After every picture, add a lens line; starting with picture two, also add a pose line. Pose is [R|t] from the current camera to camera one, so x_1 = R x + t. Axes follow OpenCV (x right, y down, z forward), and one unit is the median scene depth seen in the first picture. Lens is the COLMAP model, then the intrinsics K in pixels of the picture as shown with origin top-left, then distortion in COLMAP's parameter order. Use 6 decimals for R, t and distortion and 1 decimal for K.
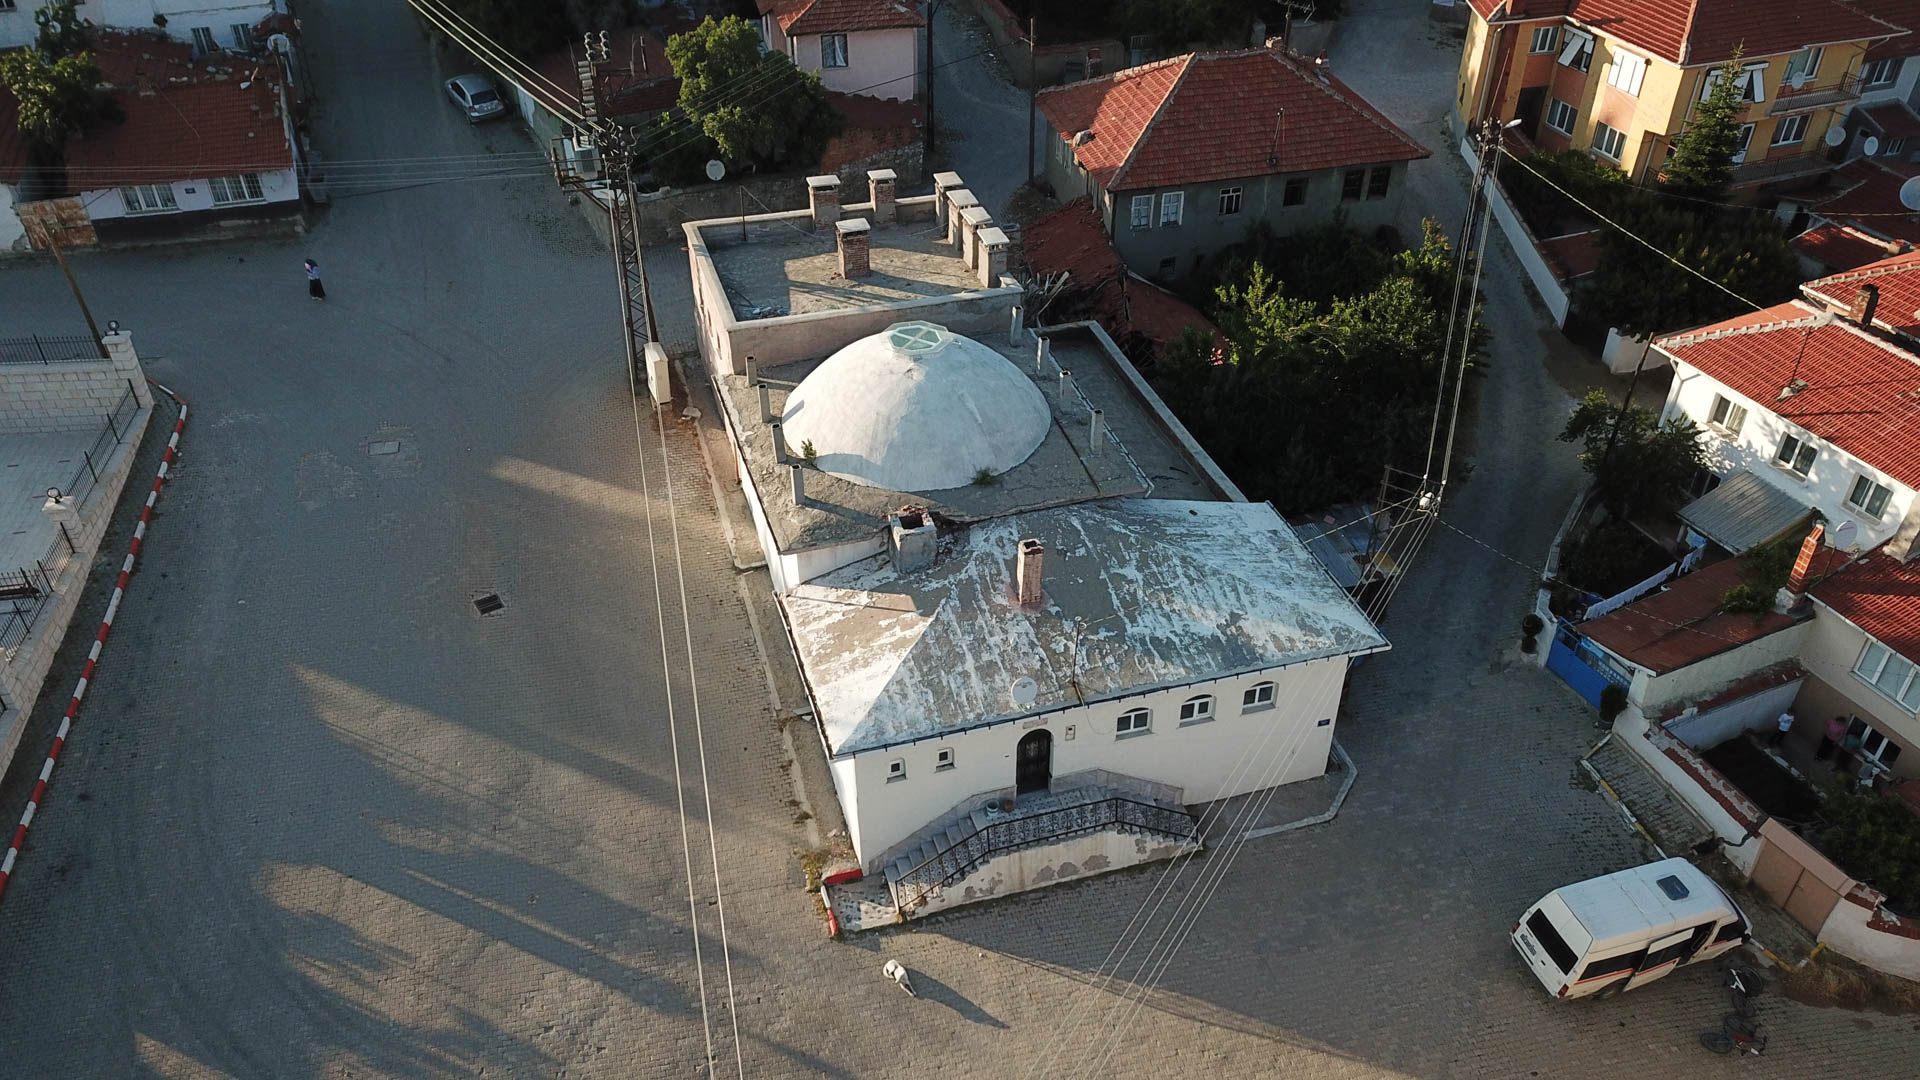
lens RADIAL K [[1467.0, 0, 956.5], [0, 1467.0, 553.2], [0, 0, 1]] dist [0.011373, -0.011433]
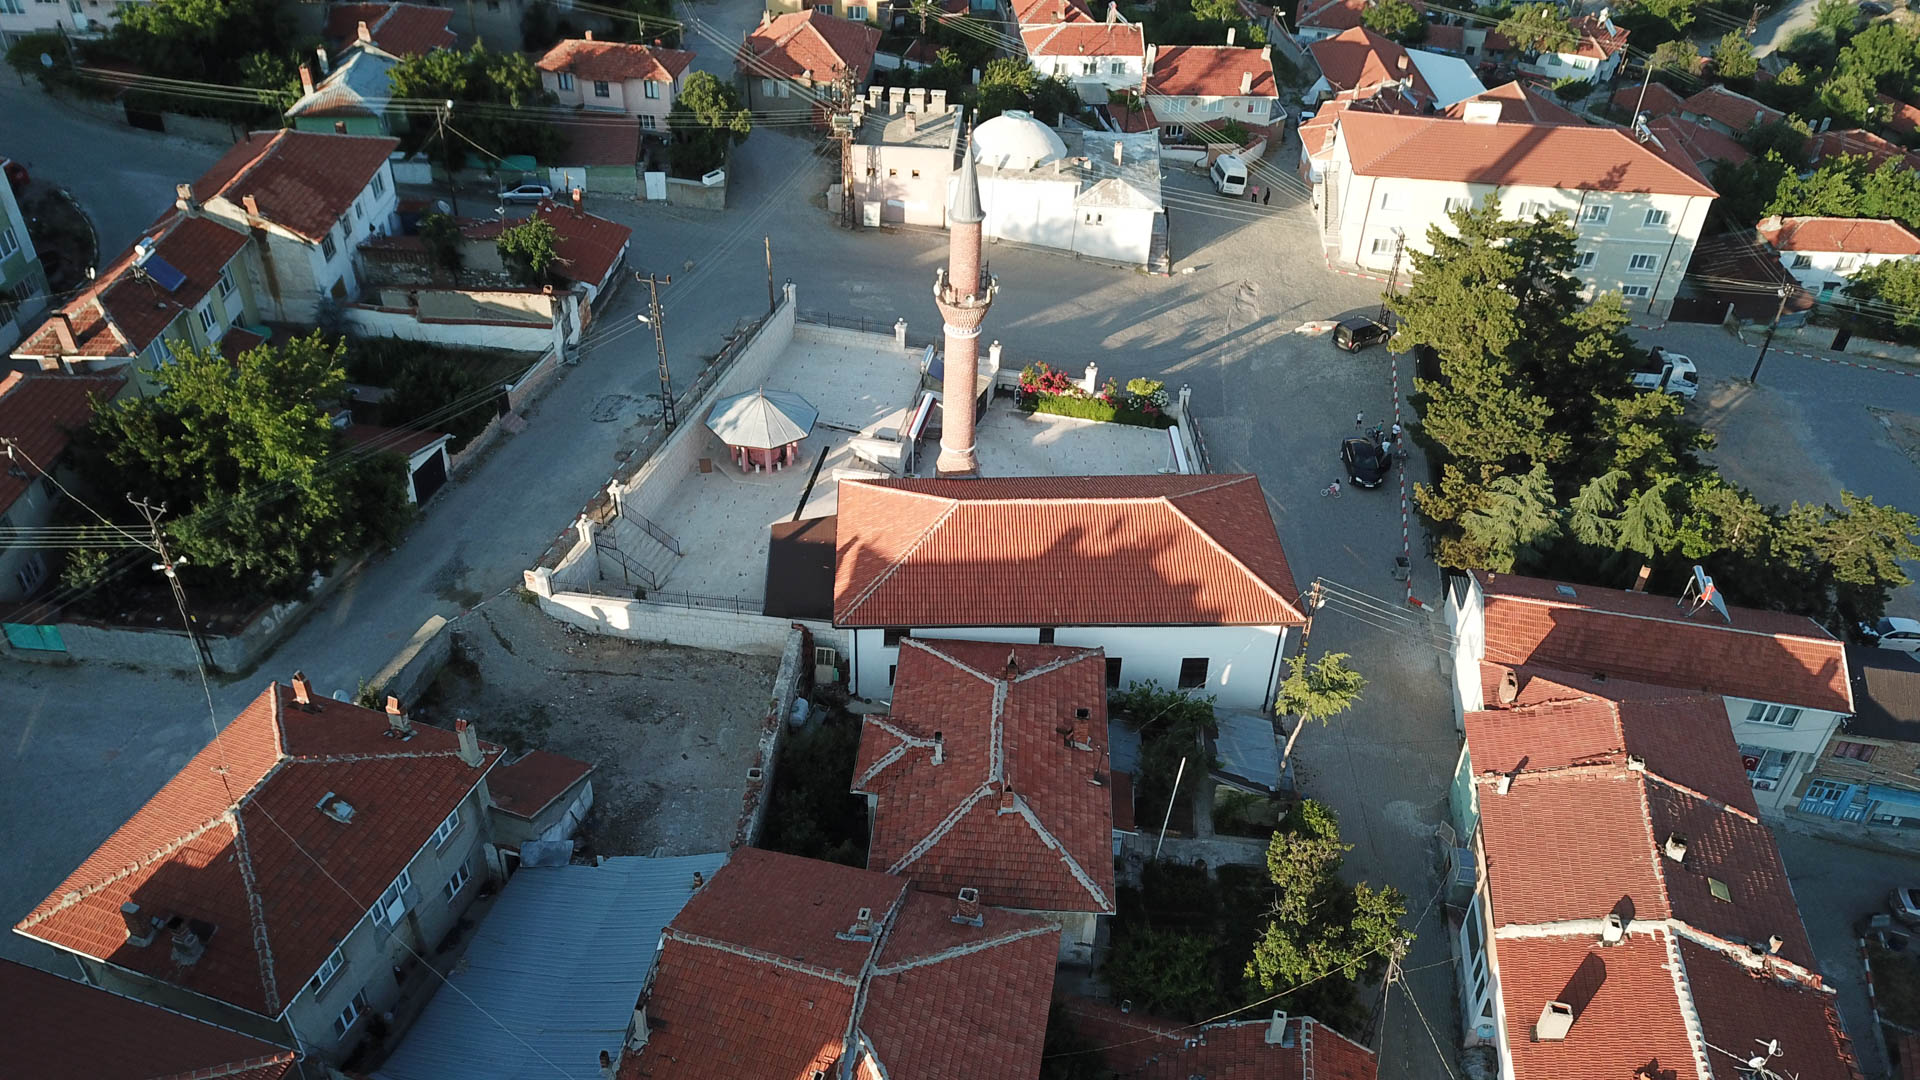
lens RADIAL K [[1474.5, 0, 955.6], [0, 1474.5, 551.1], [0, 0, 1]] dist [0.006365, -0.000779]
pose [[0.358651, -0.552421, 0.752463, -2.273839], [0.530573, 0.783859, 0.322581, -0.407082], [-0.768025, 0.283542, 0.574231, -0.196826]]
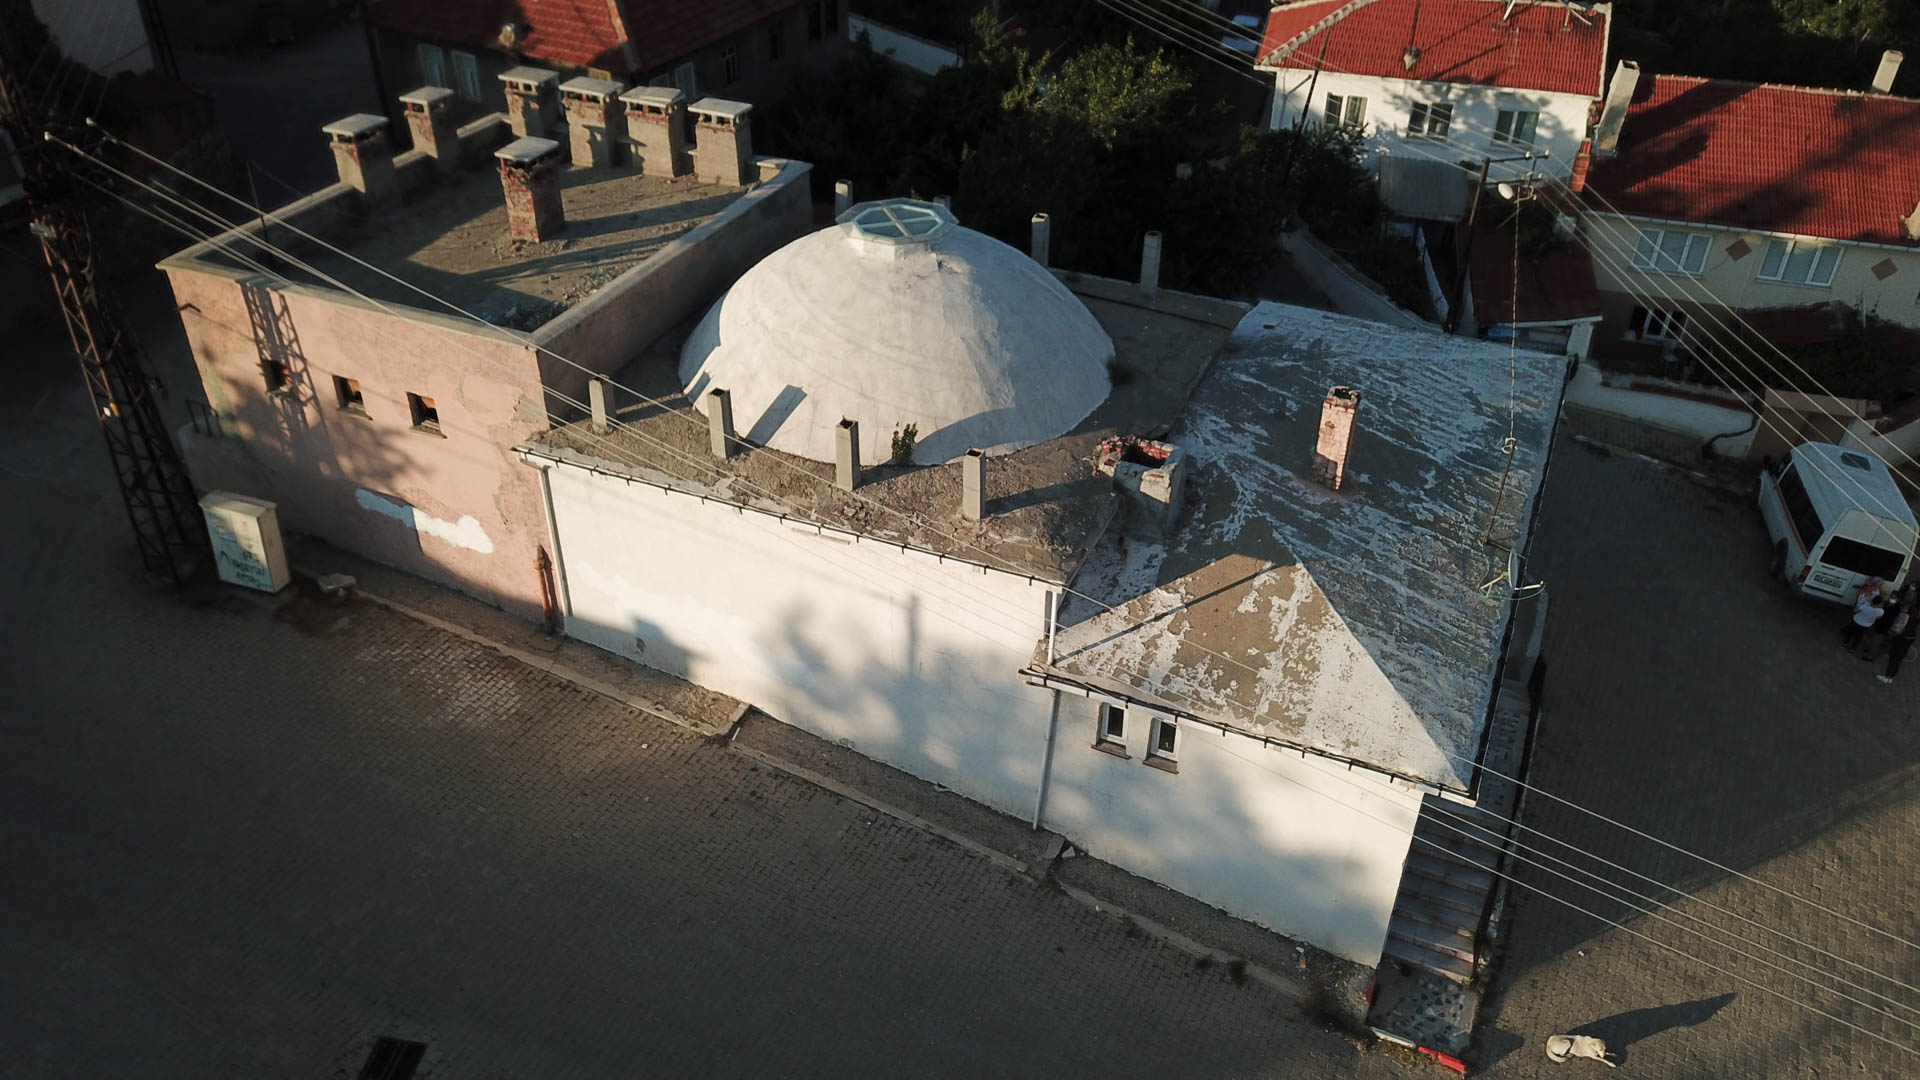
lens RADIAL K [[1474.5, 0, 955.6], [0, 1474.5, 551.1], [0, 0, 1]] dist [0.006365, -0.000779]
pose [[0.646627, -0.423868, 0.634200, -0.419285], [0.439257, 0.886629, 0.144714, -0.095163], [-0.623640, 0.185001, 0.759505, 0.497245]]
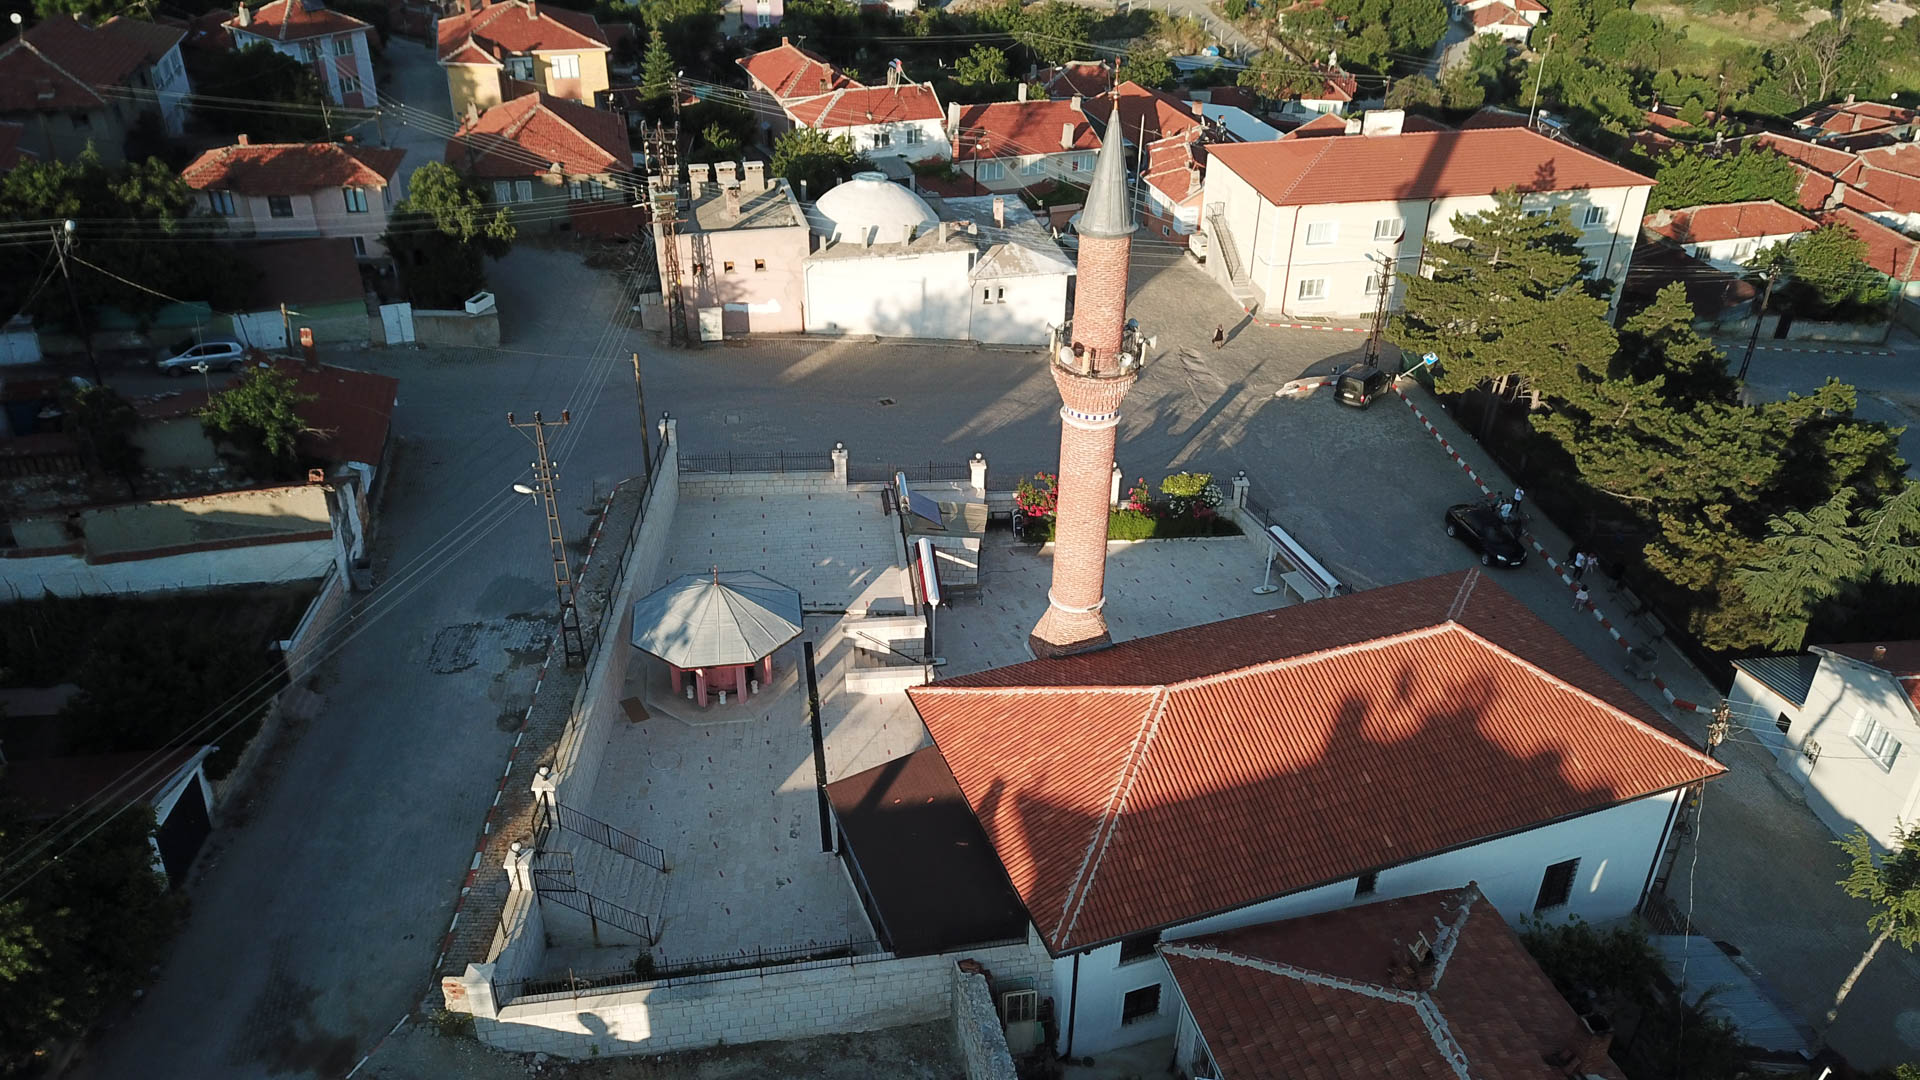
lens RADIAL K [[1474.5, 0, 955.6], [0, 1474.5, 551.1], [0, 0, 1]] dist [0.006365, -0.000779]
pose [[0.057665, -0.508319, 0.859236, -1.847581], [0.580380, 0.717356, 0.385434, -0.449095], [-0.812302, 0.476457, 0.336385, 0.426331]]
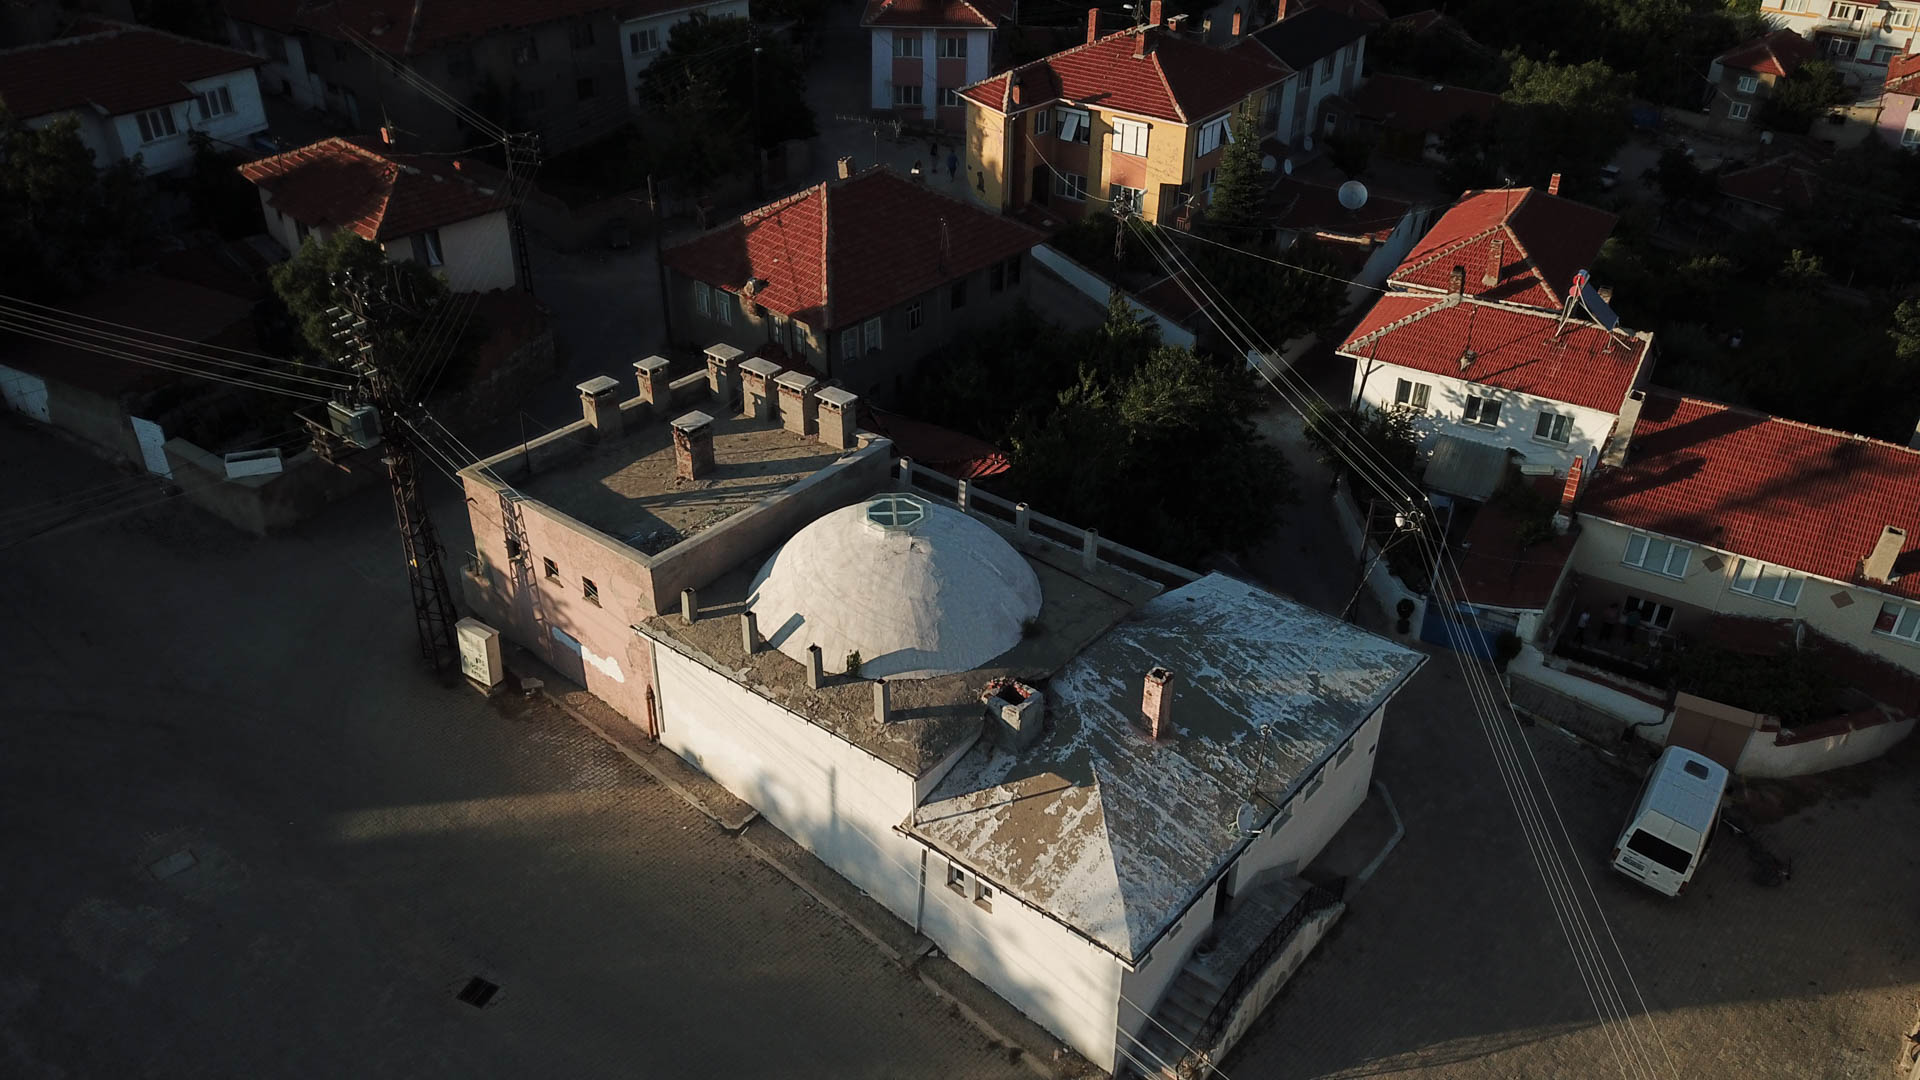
lens RADIAL K [[1467.0, 0, 956.5], [0, 1467.0, 553.2], [0, 0, 1]] dist [0.011373, -0.011433]
pose [[0.827193, -0.286504, 0.483391, -0.407063], [0.322677, 0.946468, 0.008795, -0.107859], [-0.460034, 0.148704, 0.875360, 0.166803]]
